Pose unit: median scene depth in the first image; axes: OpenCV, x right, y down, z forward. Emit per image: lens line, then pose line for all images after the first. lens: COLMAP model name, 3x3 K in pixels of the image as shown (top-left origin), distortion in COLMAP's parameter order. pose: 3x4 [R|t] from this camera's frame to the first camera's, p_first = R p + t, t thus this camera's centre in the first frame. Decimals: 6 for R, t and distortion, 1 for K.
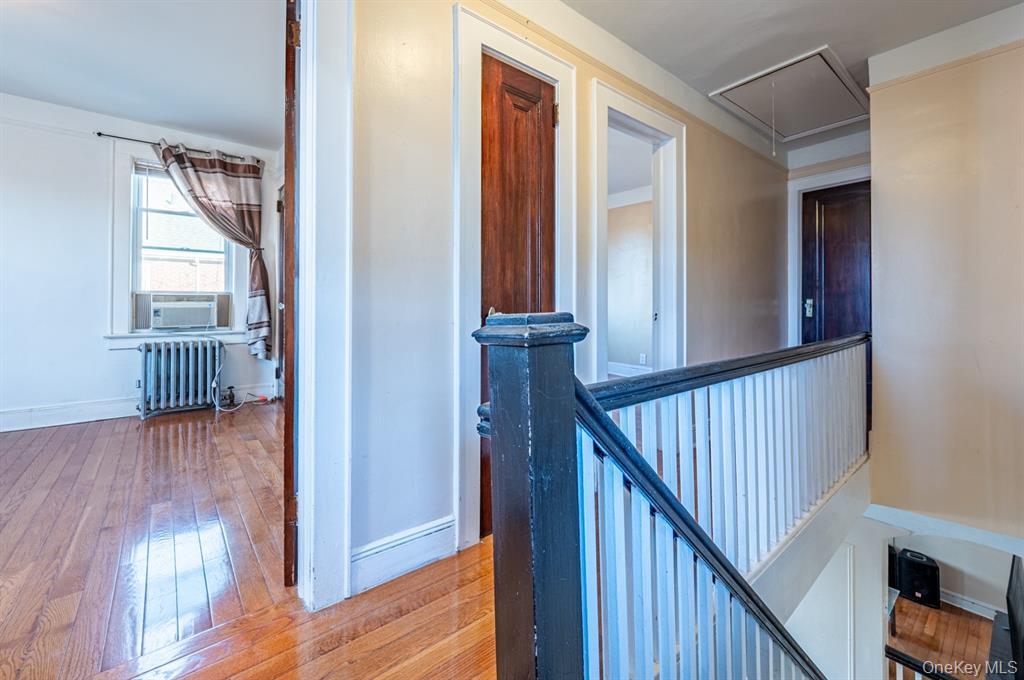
lens RADIAL K [[420.4, 0, 511.7], [0, 420.4, 293.2], [0, 0, 1]] dist [-0.001445, -0.000057]
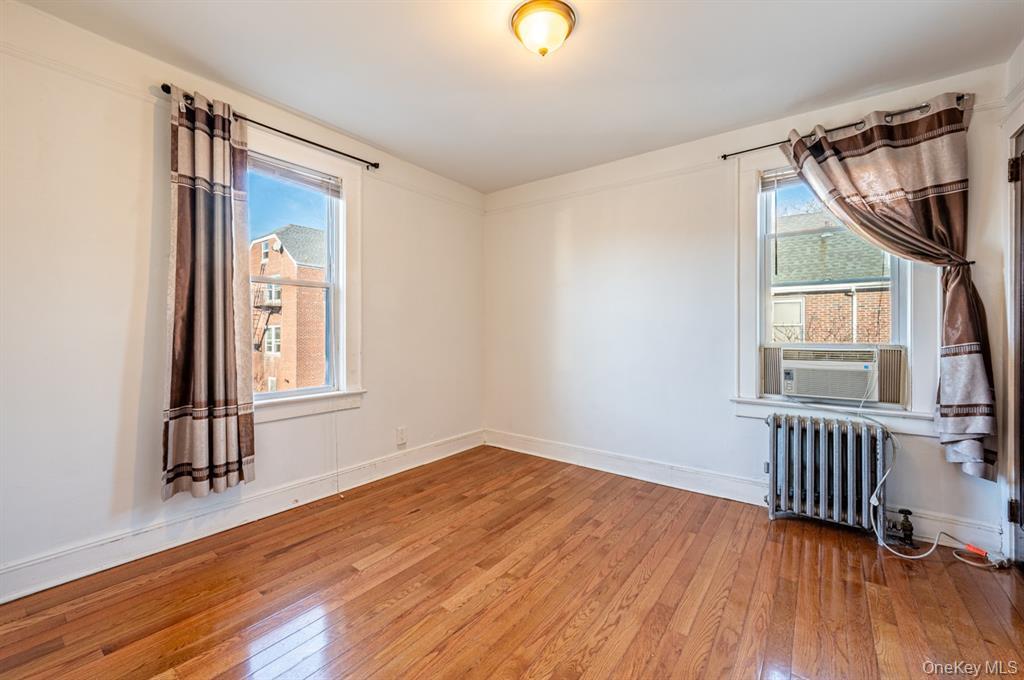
lens RADIAL K [[421.4, 0, 512.0], [0, 421.4, 340.0], [0, 0, 1]] dist [-0.001537, -0.000107]
pose [[0.240697, 0.012944, -0.970514, -0.238879], [0.027371, 0.999423, 0.020118, -0.037835], [0.970214, -0.031406, 0.240204, 0.340681]]
